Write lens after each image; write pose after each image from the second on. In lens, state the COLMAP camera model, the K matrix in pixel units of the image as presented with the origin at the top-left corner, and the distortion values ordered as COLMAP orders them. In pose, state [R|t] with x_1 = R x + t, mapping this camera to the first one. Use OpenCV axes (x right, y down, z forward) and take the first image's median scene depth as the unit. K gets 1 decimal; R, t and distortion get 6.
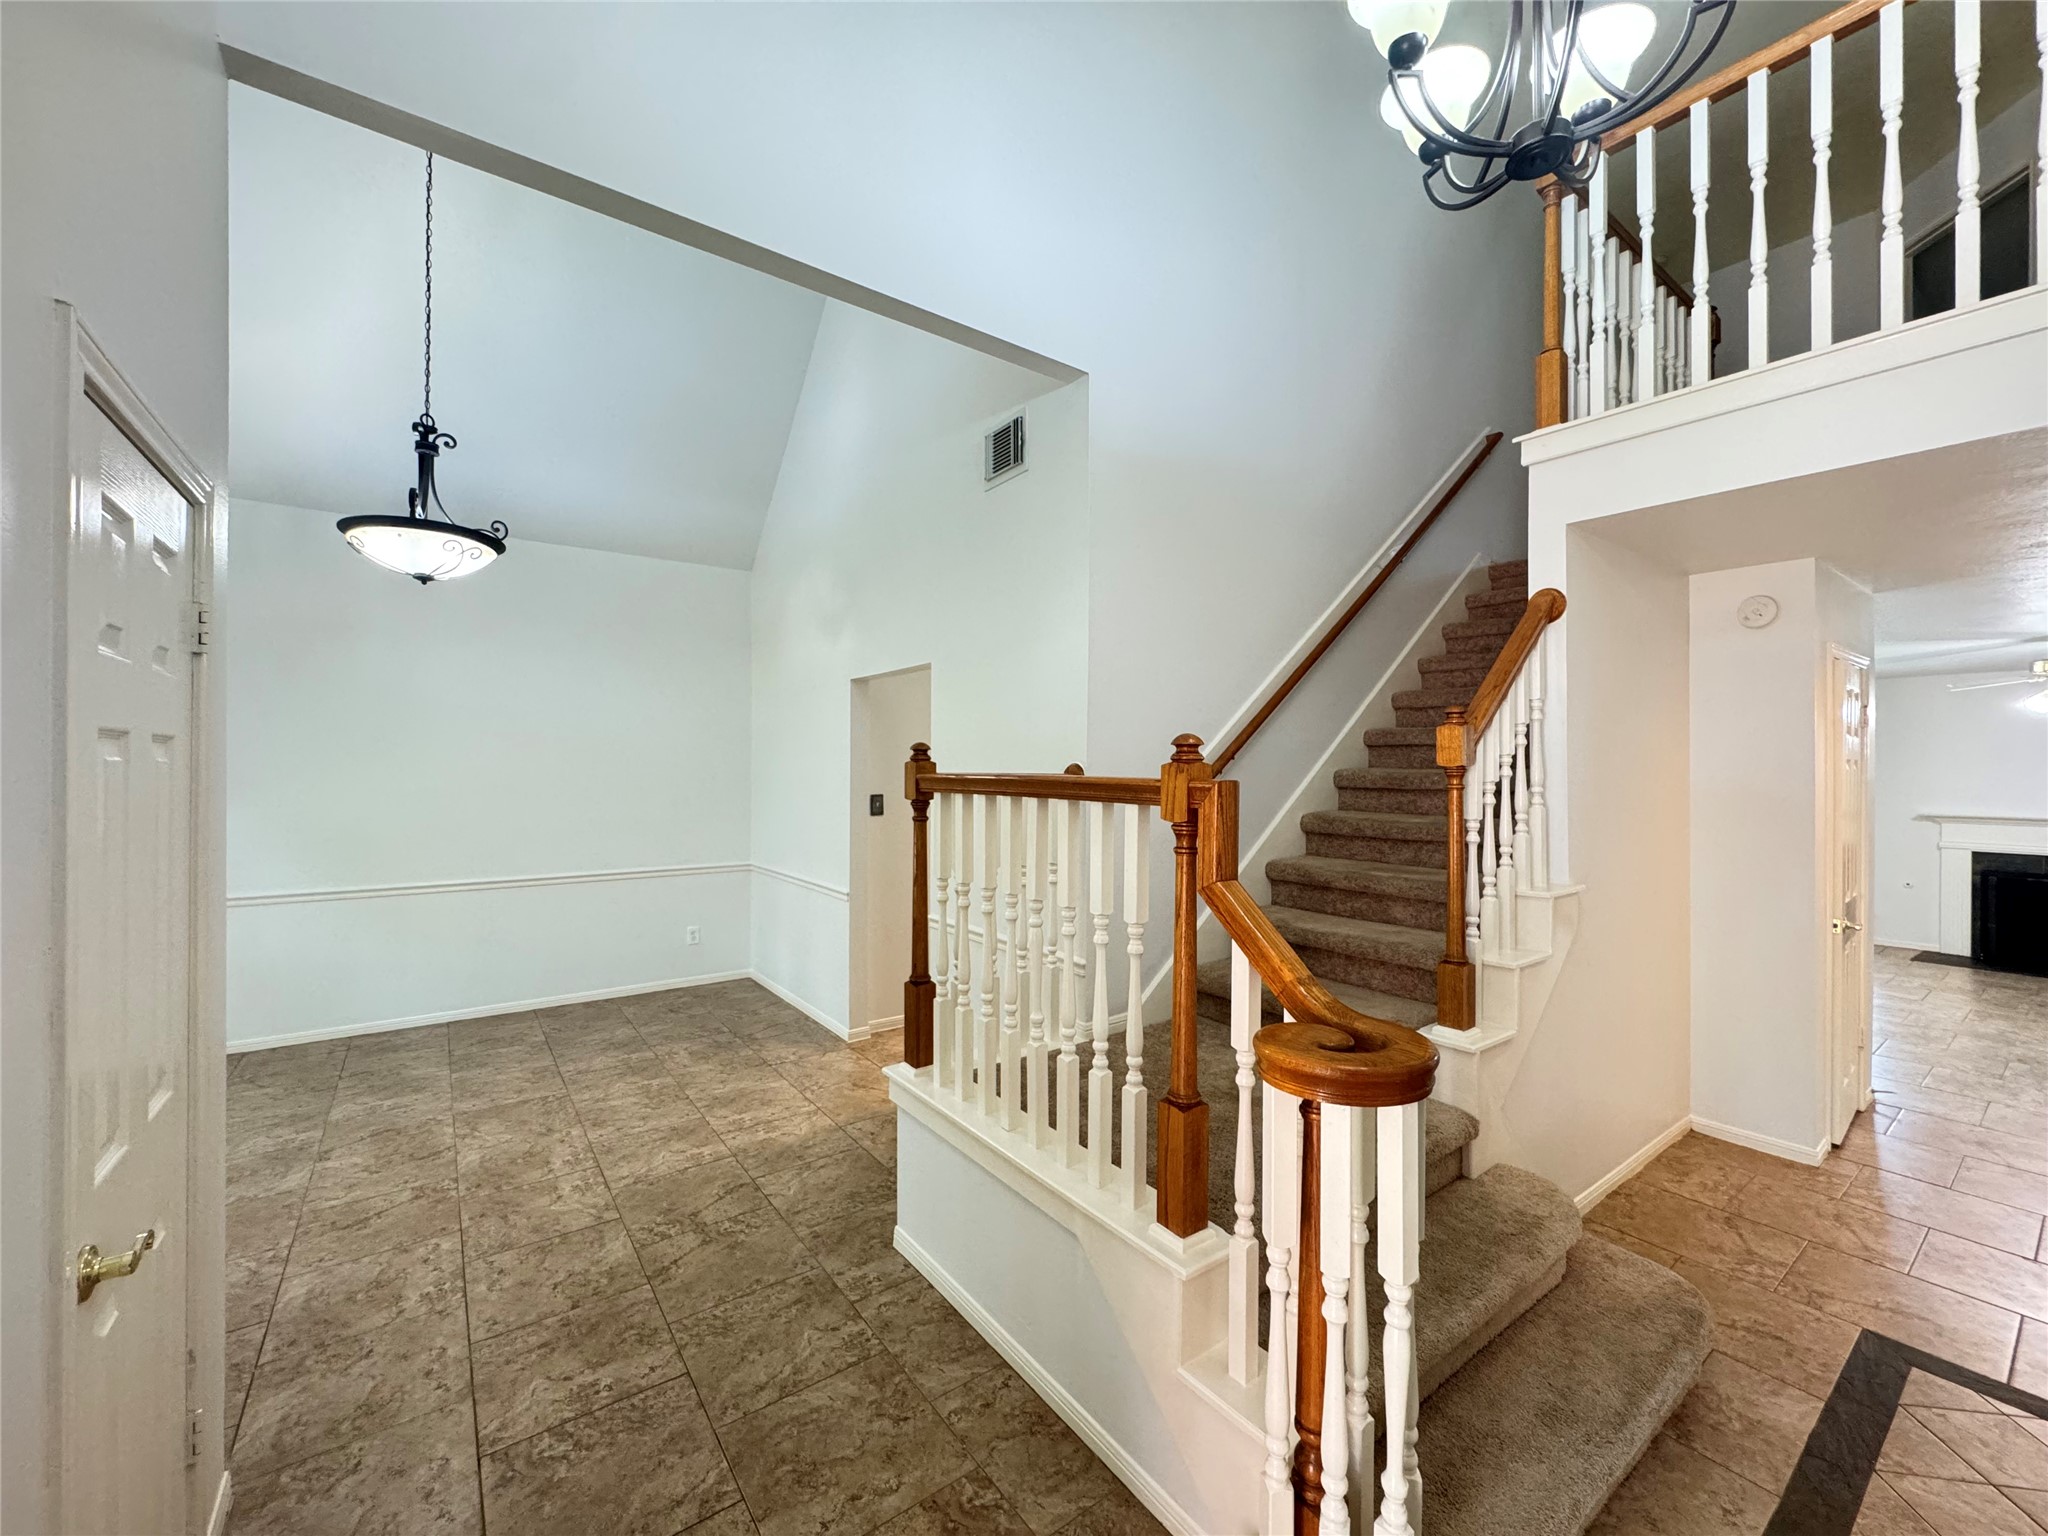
lens RADIAL K [[815.0, 0, 1025.8], [0, 815.0, 768.6], [0, 0, 1]] dist [-0.003107, 0.000226]
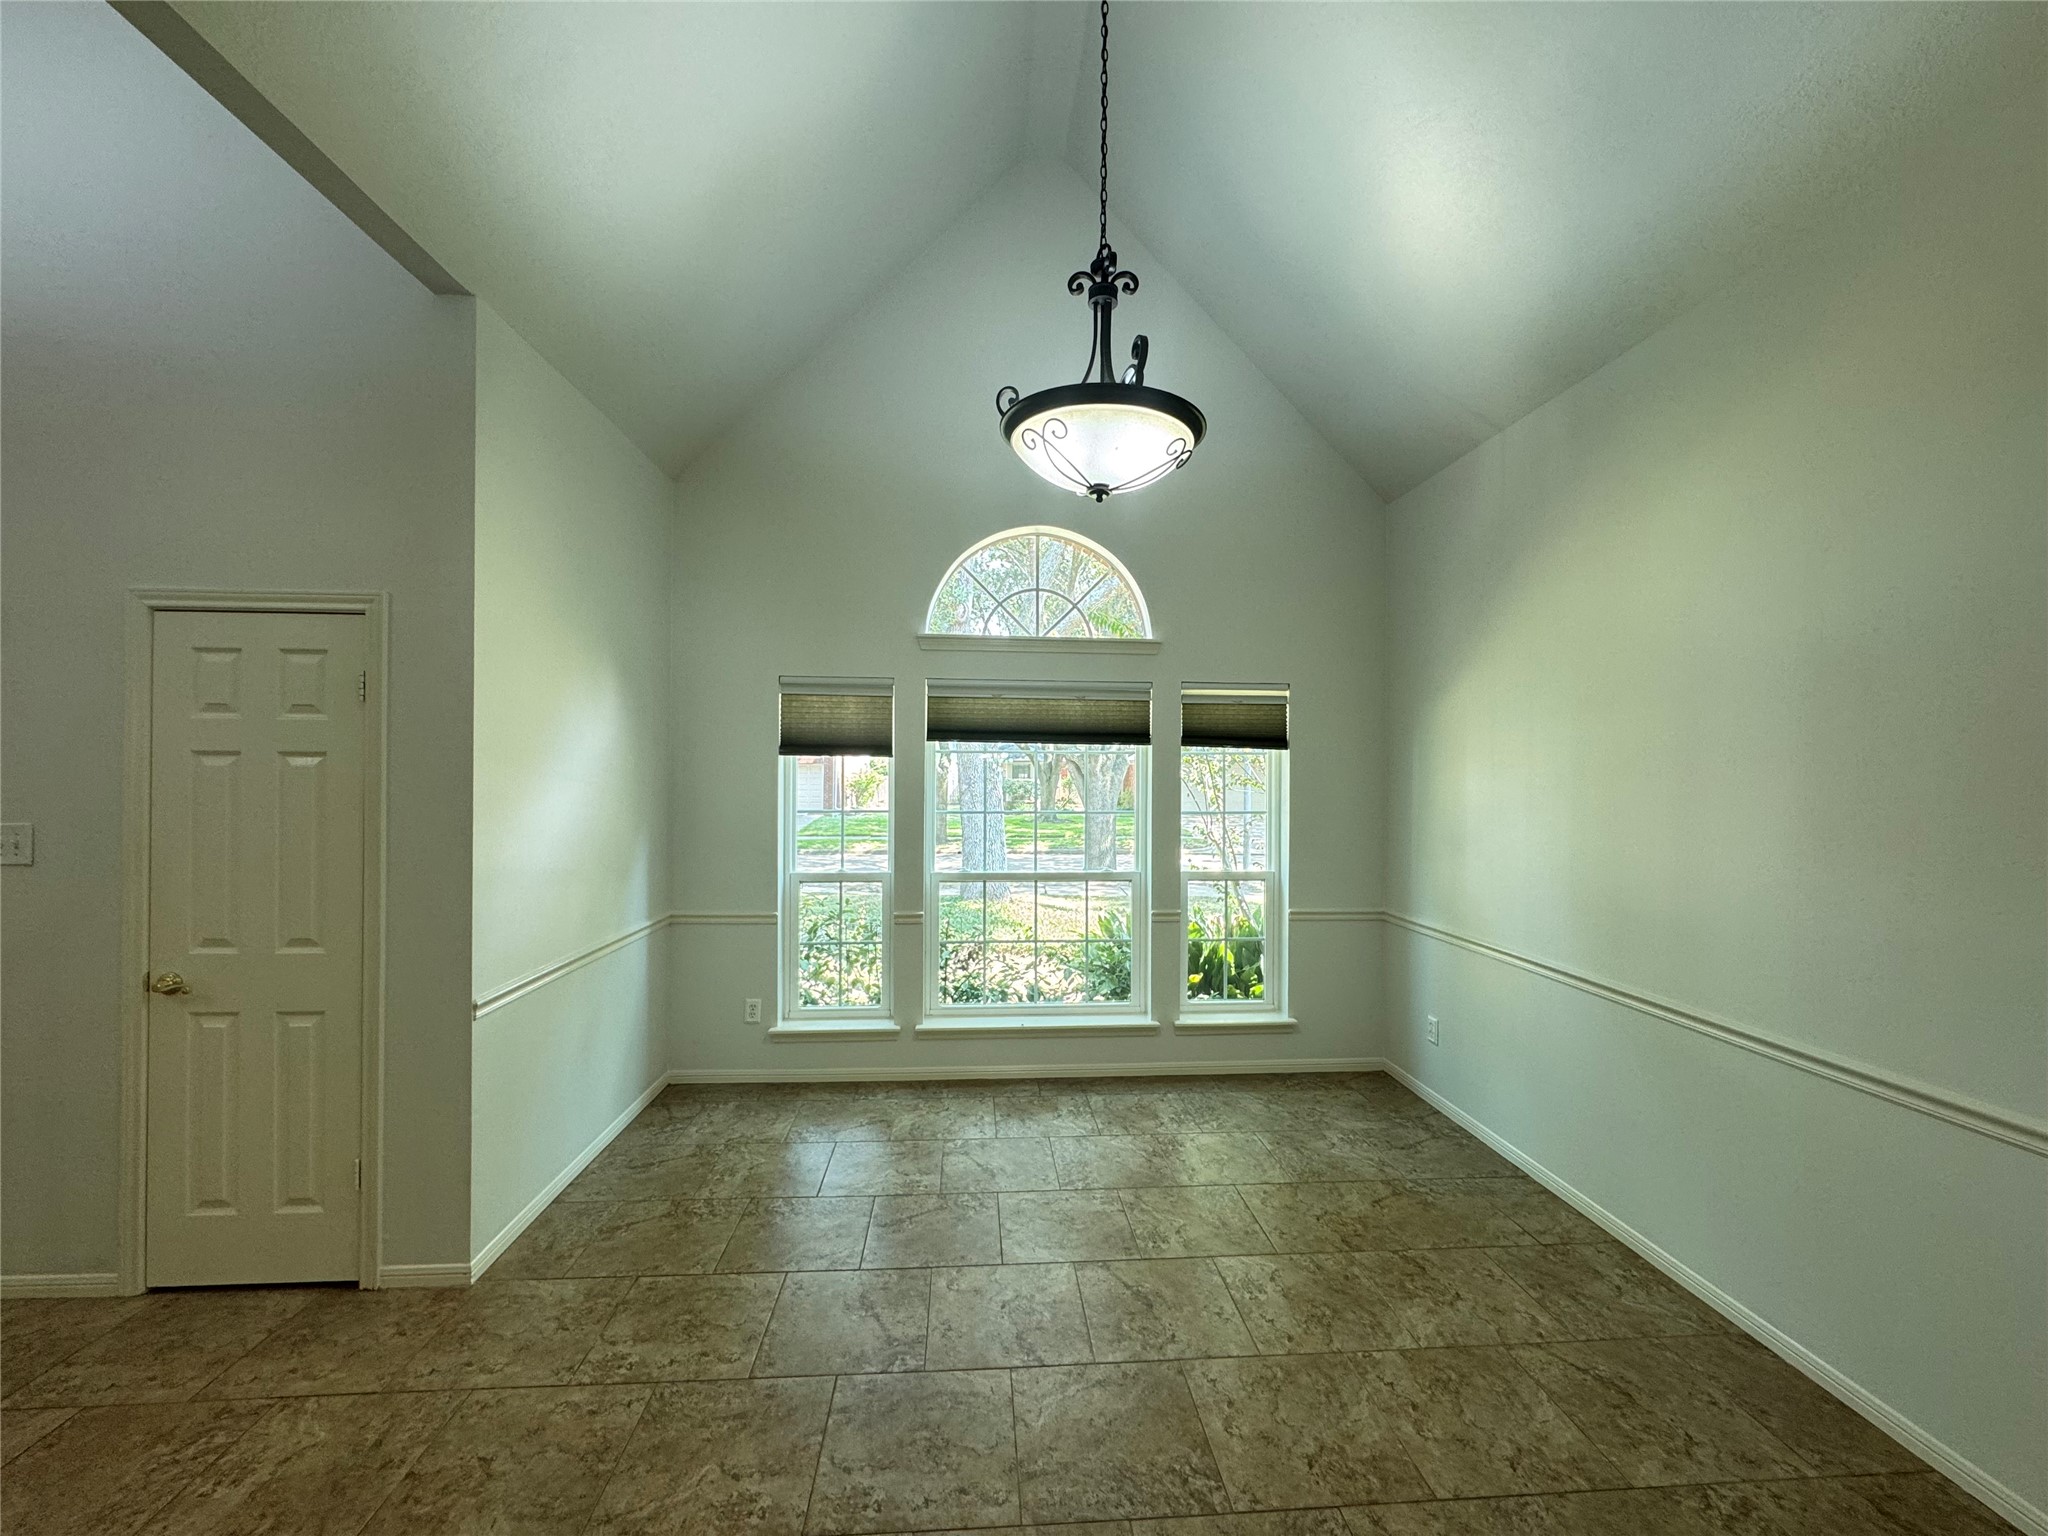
lens RADIAL K [[815.0, 0, 1025.0], [0, 815.0, 769.0], [0, 0, 1]] dist [-0.003107, 0.000226]
pose [[-0.533716, -0.009358, -0.845612, -0.182850], [-0.007965, 0.999950, -0.006039, -0.003139], [0.845626, 0.003512, -0.533764, 1.642311]]
